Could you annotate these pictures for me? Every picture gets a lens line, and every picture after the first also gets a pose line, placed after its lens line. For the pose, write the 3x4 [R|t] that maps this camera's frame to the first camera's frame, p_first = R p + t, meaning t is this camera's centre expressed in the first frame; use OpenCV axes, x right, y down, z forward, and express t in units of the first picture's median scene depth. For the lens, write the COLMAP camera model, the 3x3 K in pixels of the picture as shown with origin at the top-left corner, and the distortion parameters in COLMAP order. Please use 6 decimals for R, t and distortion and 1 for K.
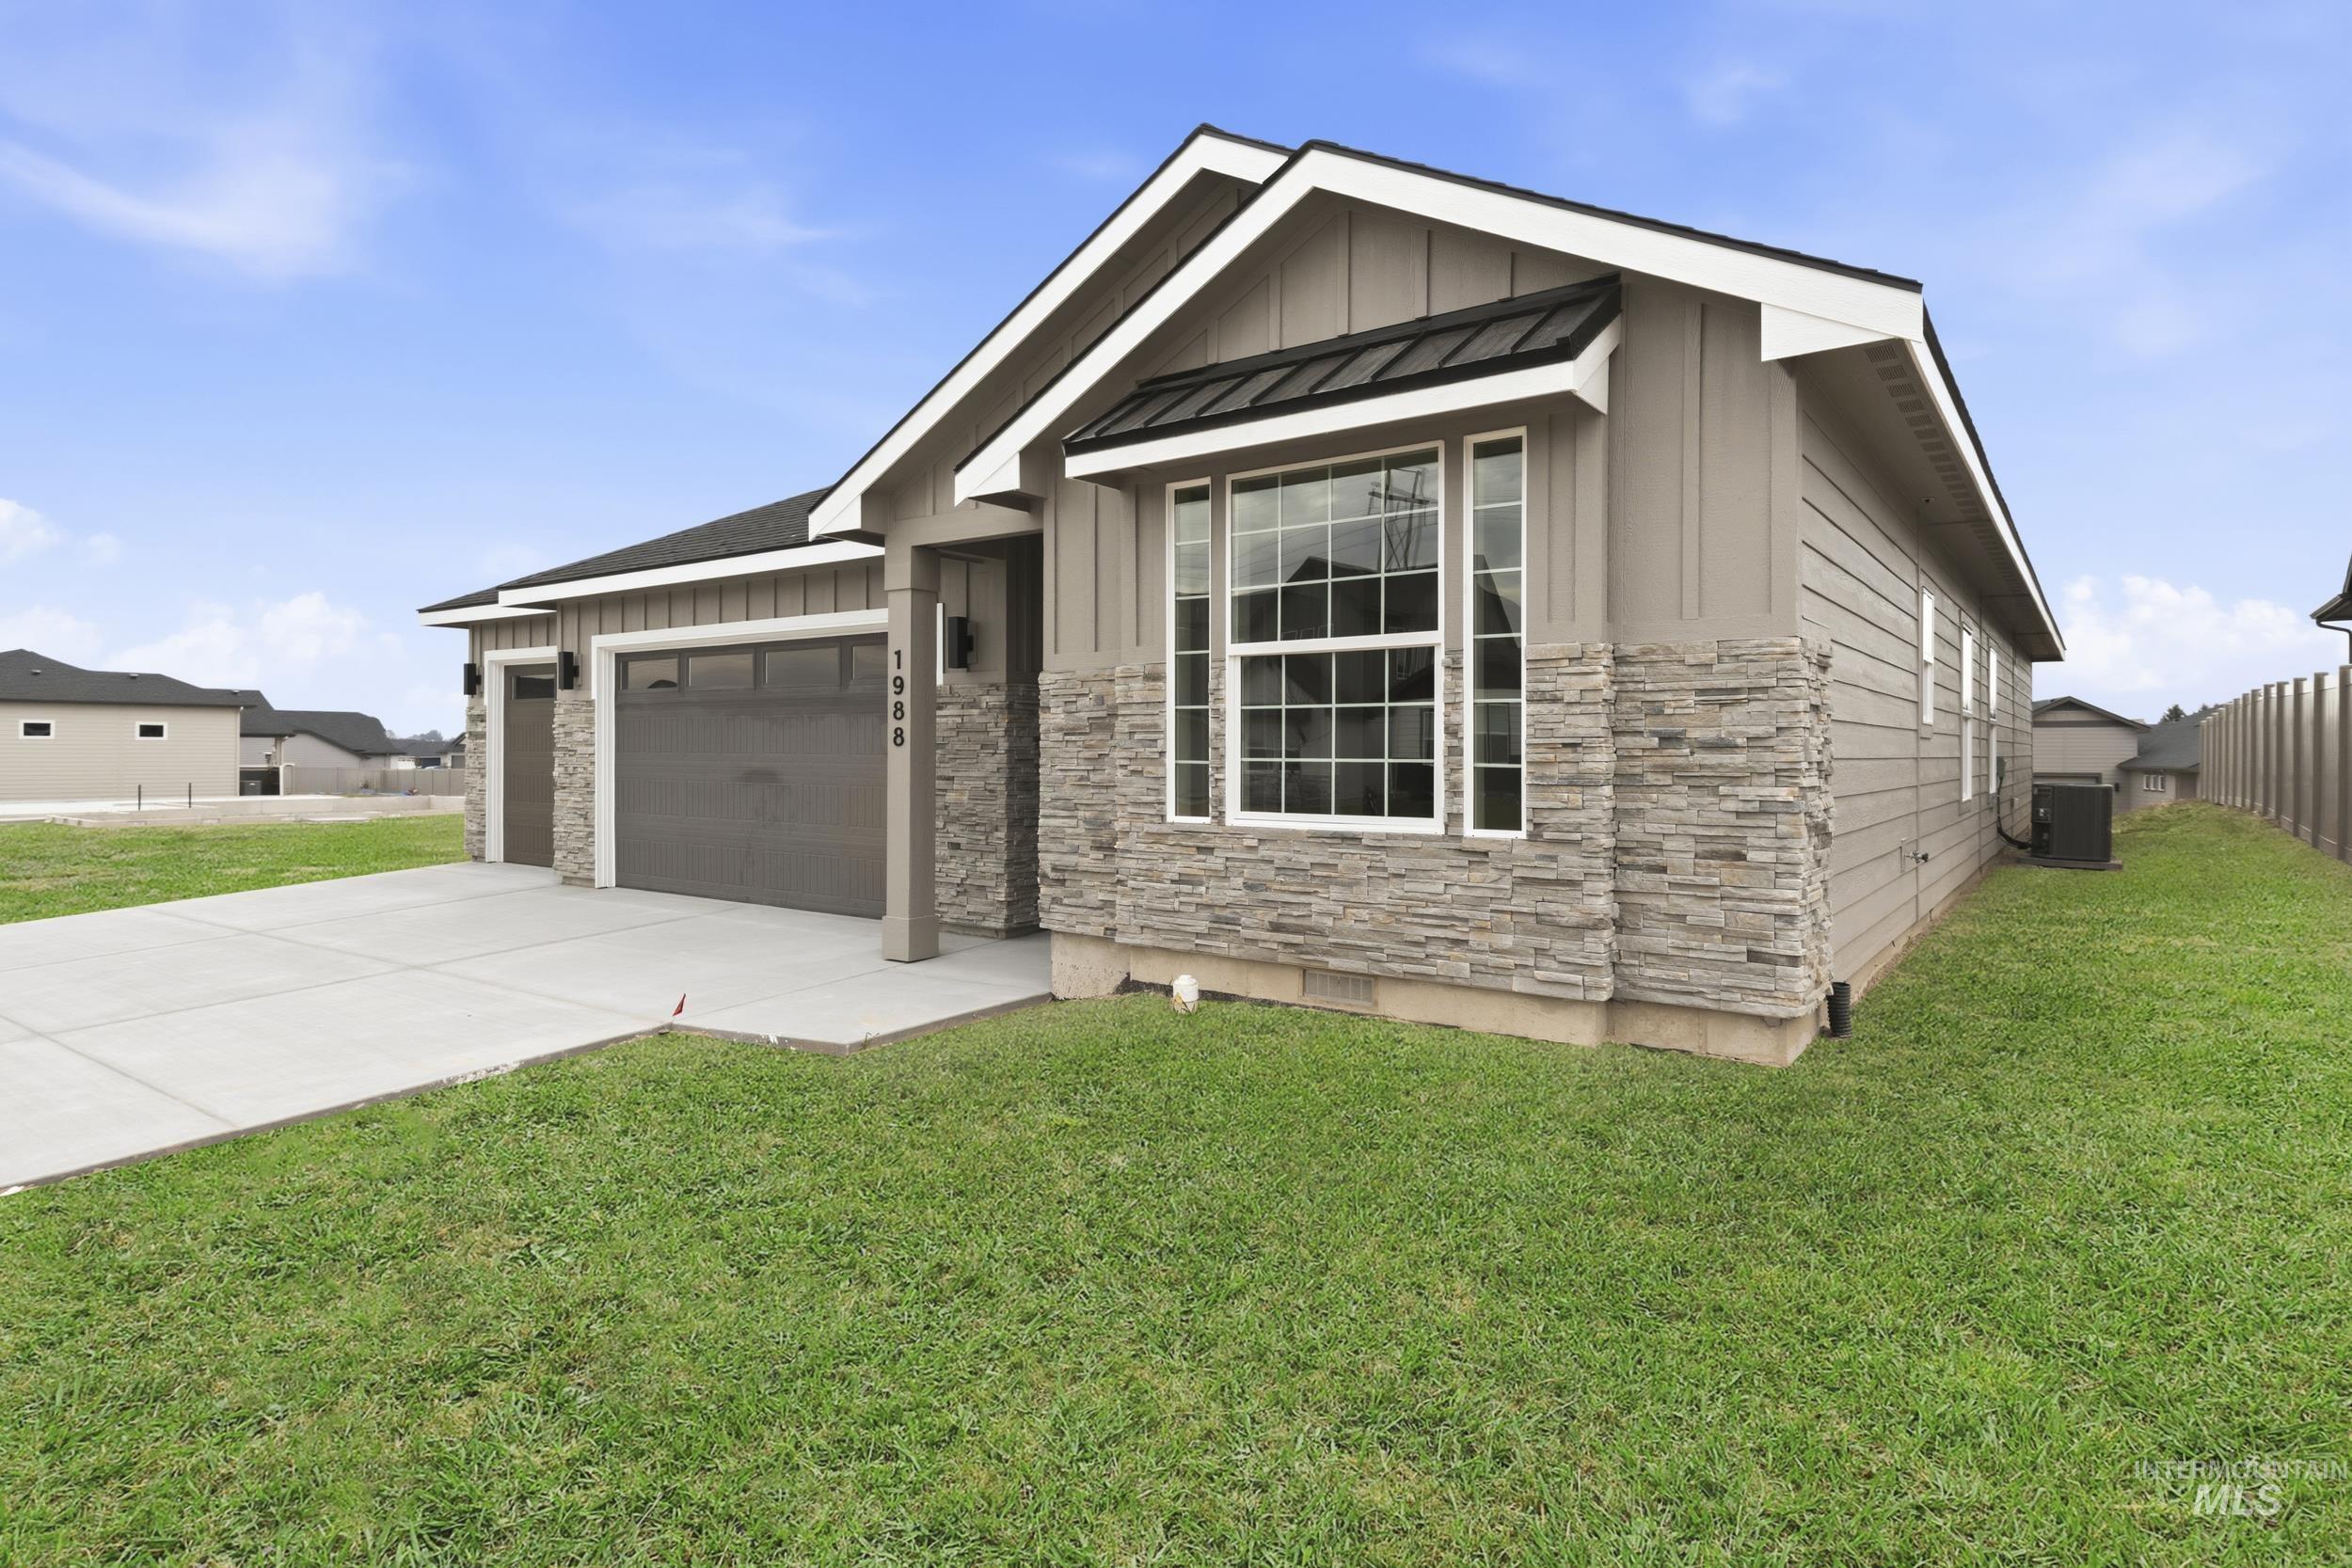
lens RADIAL K [[1260.2, 0, 1176.8], [0, 1260.2, 761.0], [0, 0, 1]] dist [0.019520, -0.003984]
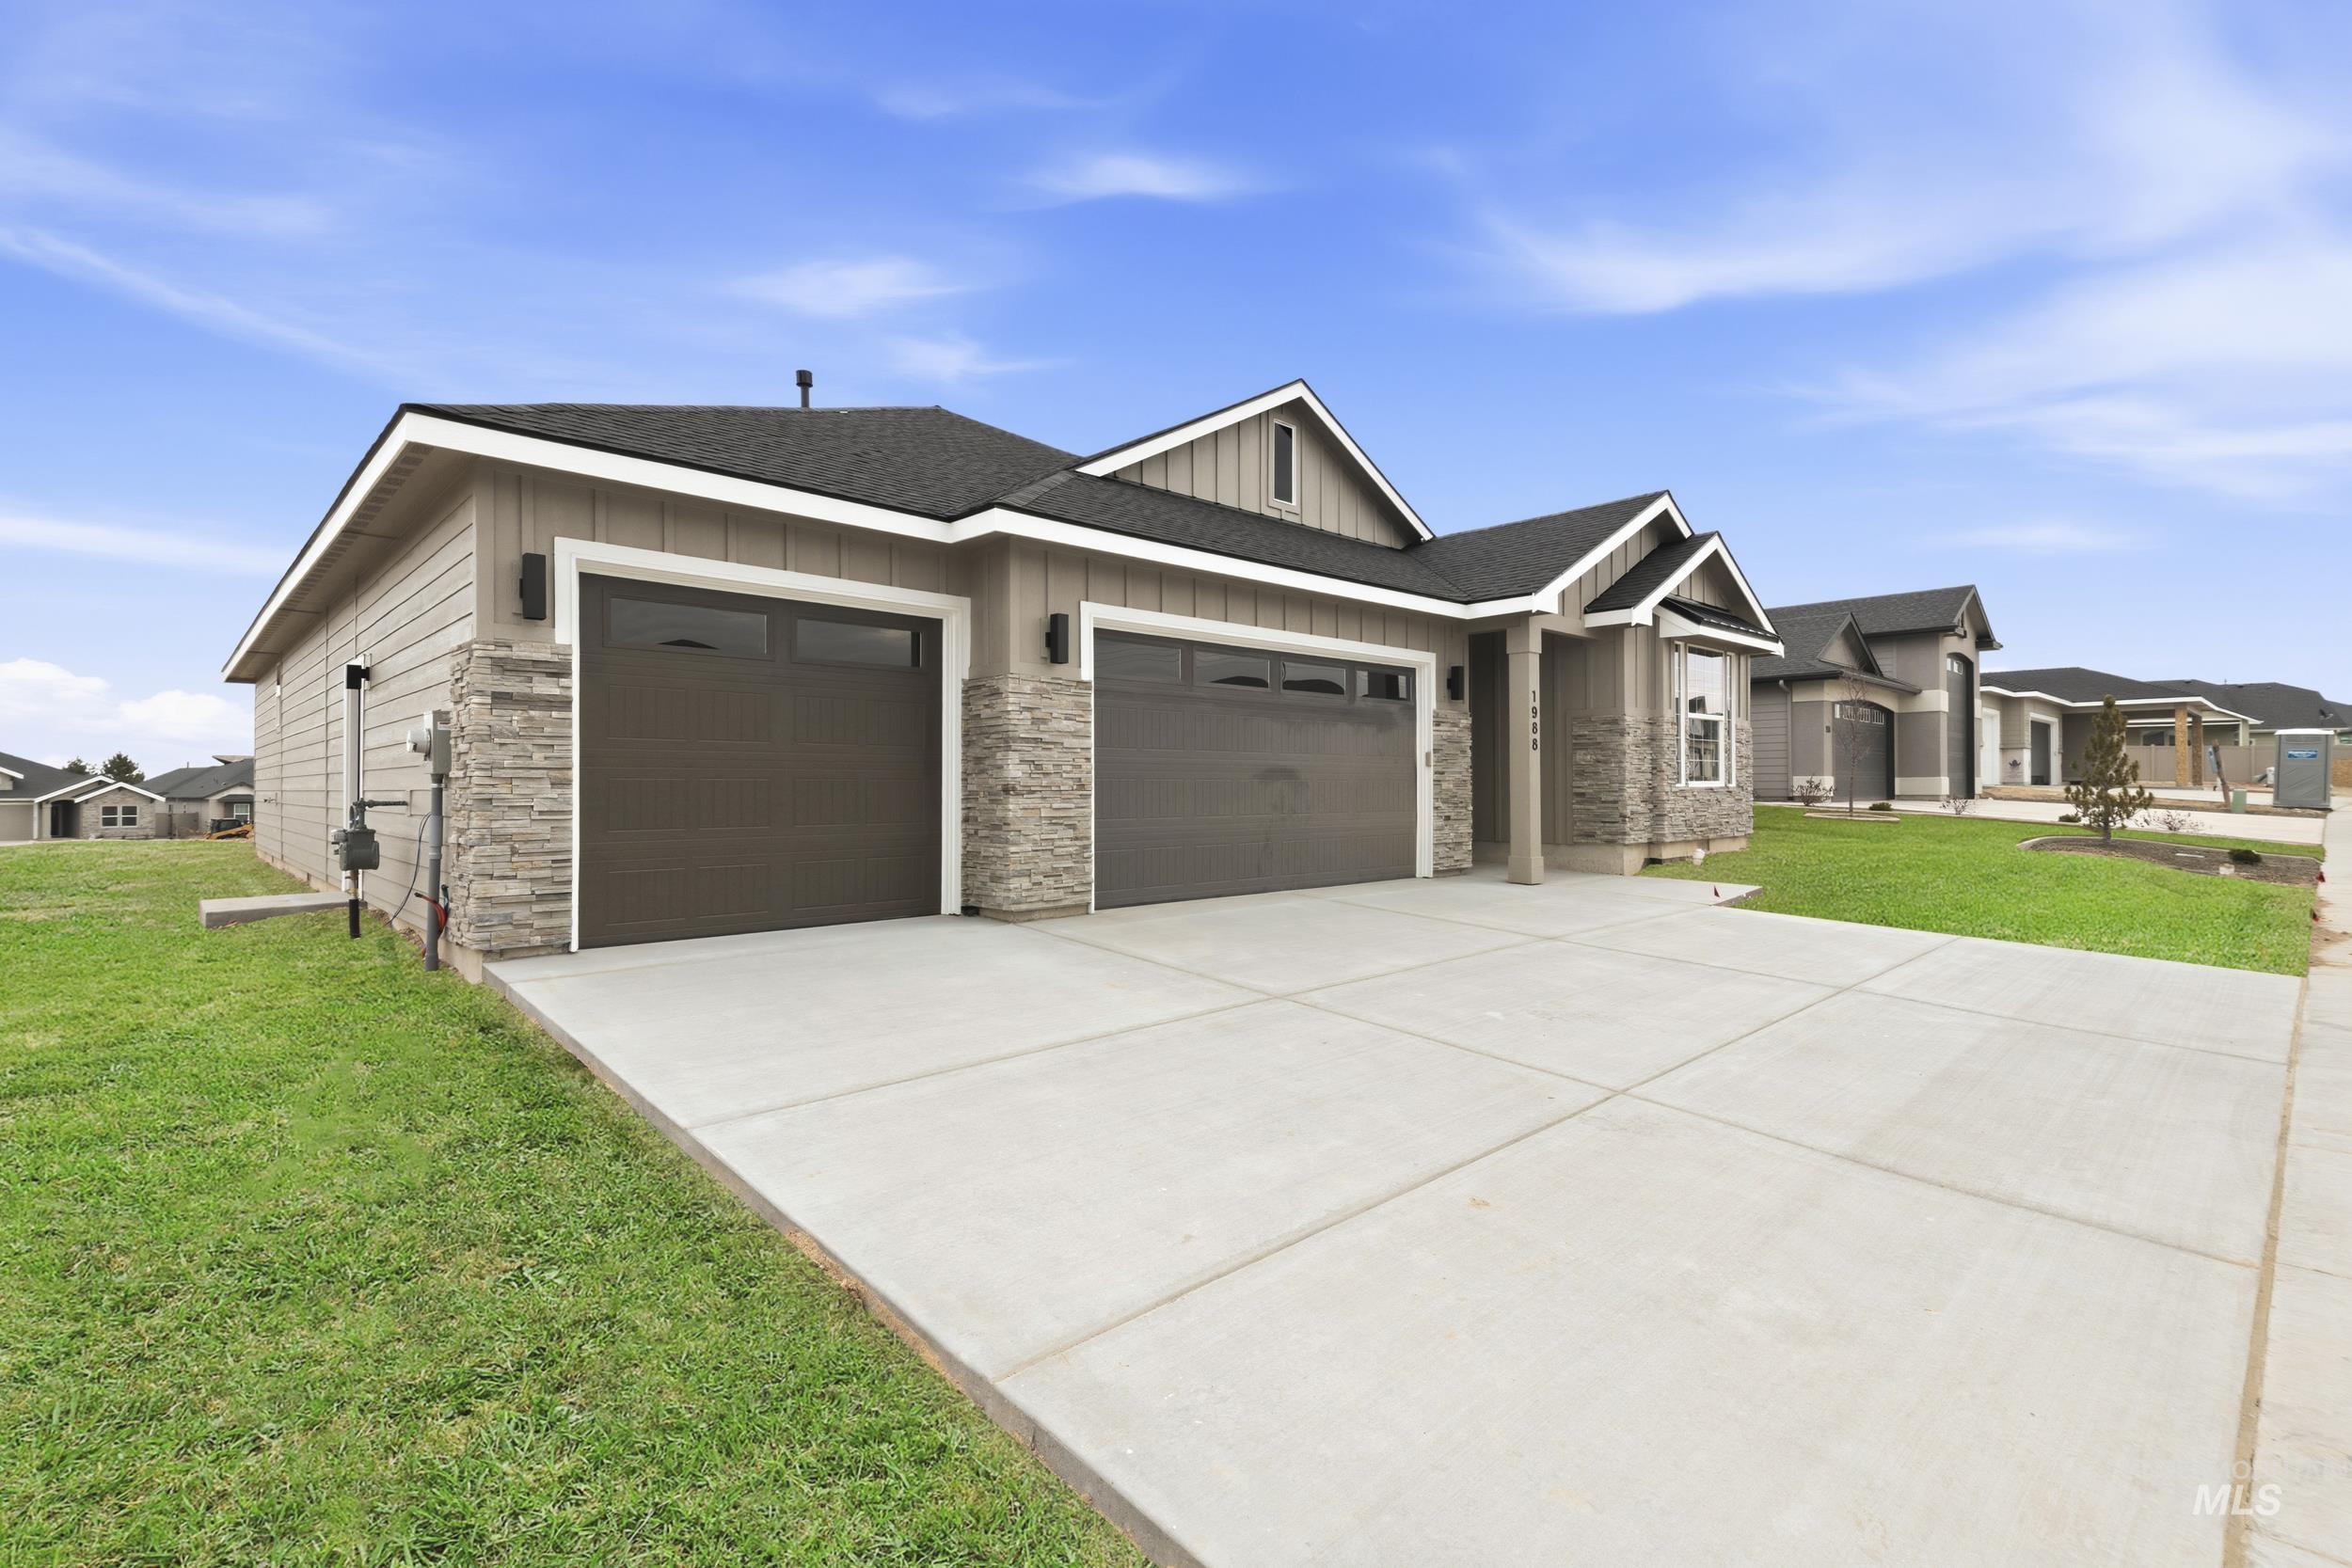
lens RADIAL K [[1065.1, 0, 1181.0], [0, 1065.1, 789.7], [0, 0, 1]] dist [0.015458, -0.002522]
pose [[0.177165, -0.006304, 0.984161, -2.247263], [0.011917, 0.999920, 0.004260, 0.037605], [-0.984109, 0.010974, 0.177226, 1.657599]]
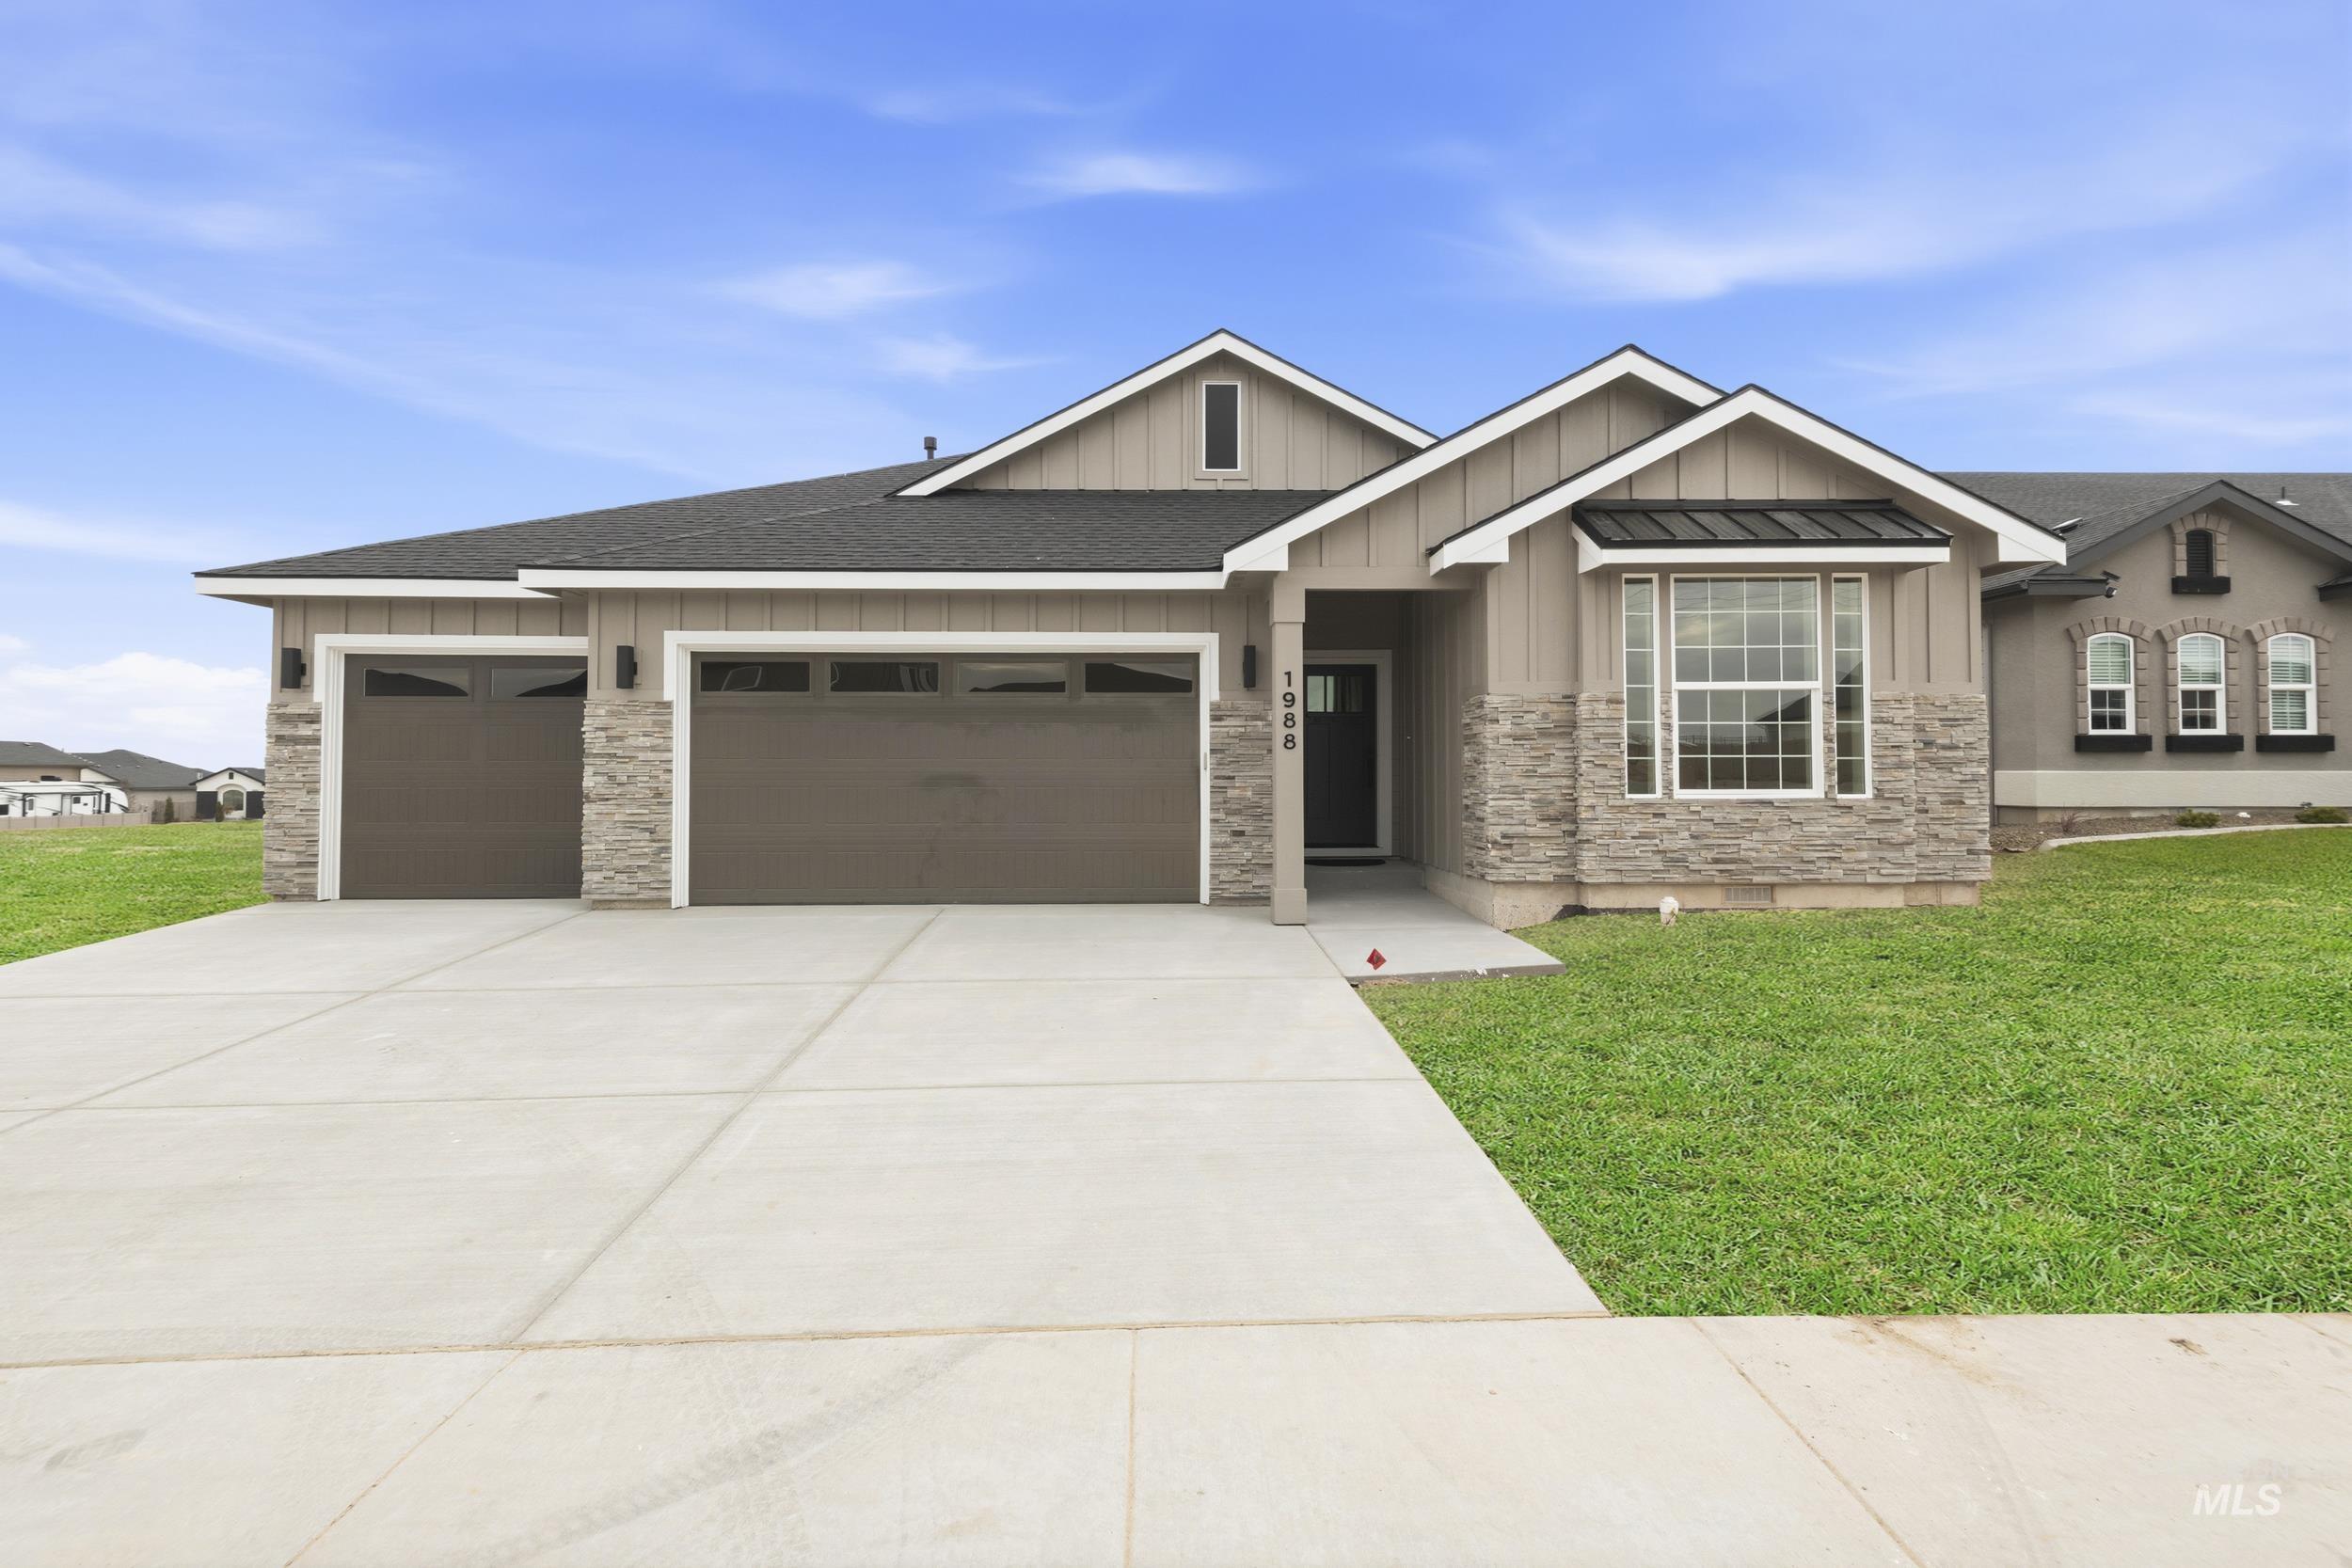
lens RADIAL K [[1065.1, 0, 1190.5], [0, 1065.1, 748.4], [0, 0, 1]] dist [0.015458, -0.002522]
pose [[0.790353, 0.008876, 0.612587, -1.279572], [0.009397, 0.999602, -0.026608, 0.019343], [-0.612579, 0.026787, 0.789955, 0.333390]]
